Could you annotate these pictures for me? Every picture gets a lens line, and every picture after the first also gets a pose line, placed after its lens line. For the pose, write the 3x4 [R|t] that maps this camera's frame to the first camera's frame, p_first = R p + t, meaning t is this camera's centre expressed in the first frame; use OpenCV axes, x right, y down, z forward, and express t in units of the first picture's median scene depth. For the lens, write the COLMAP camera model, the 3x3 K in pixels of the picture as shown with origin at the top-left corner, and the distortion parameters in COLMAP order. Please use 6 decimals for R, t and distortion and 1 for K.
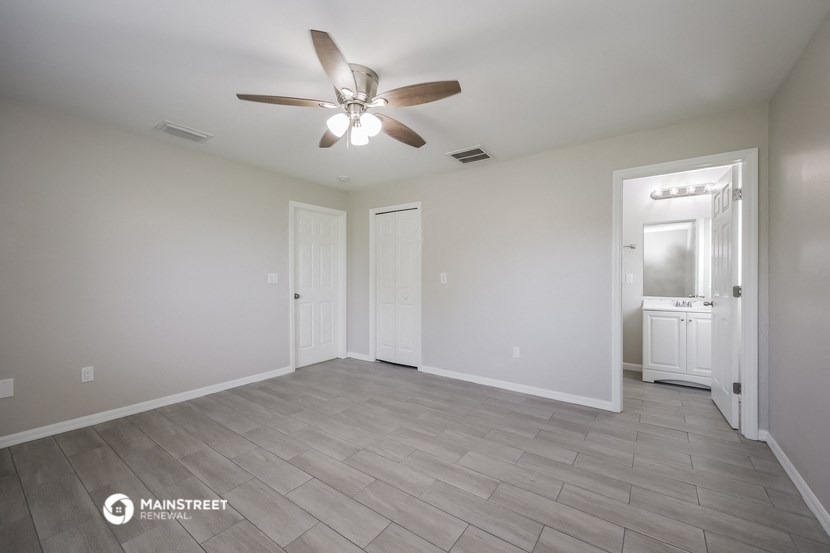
lens RADIAL K [[336.2, 0, 415.0], [0, 336.2, 276.5], [0, 0, 1]] dist [-0.000197, 0.000090]
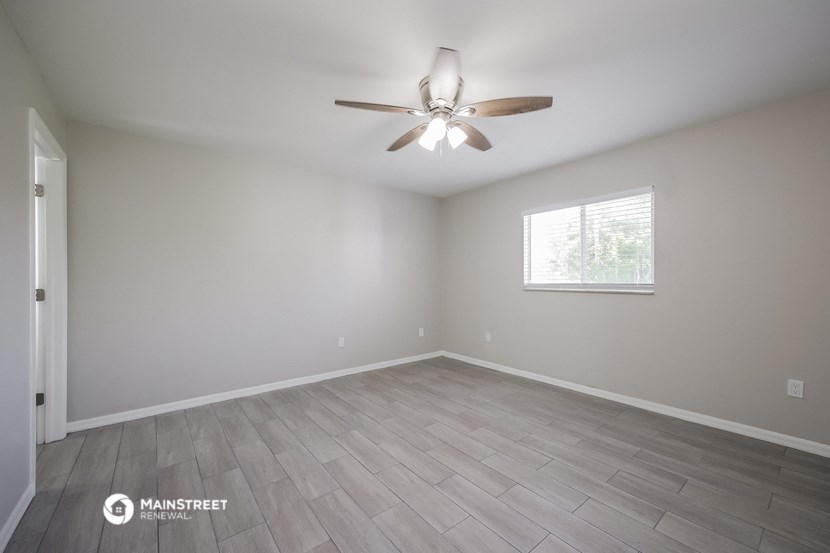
lens RADIAL K [[336.2, 0, 415.0], [0, 336.2, 276.5], [0, 0, 1]] dist [-0.000197, 0.000090]
pose [[-0.965202, 0.009037, 0.261349, -0.338737], [0.006603, 0.999926, -0.010189, 0.003675], [-0.261421, -0.008109, -0.965191, 1.842008]]
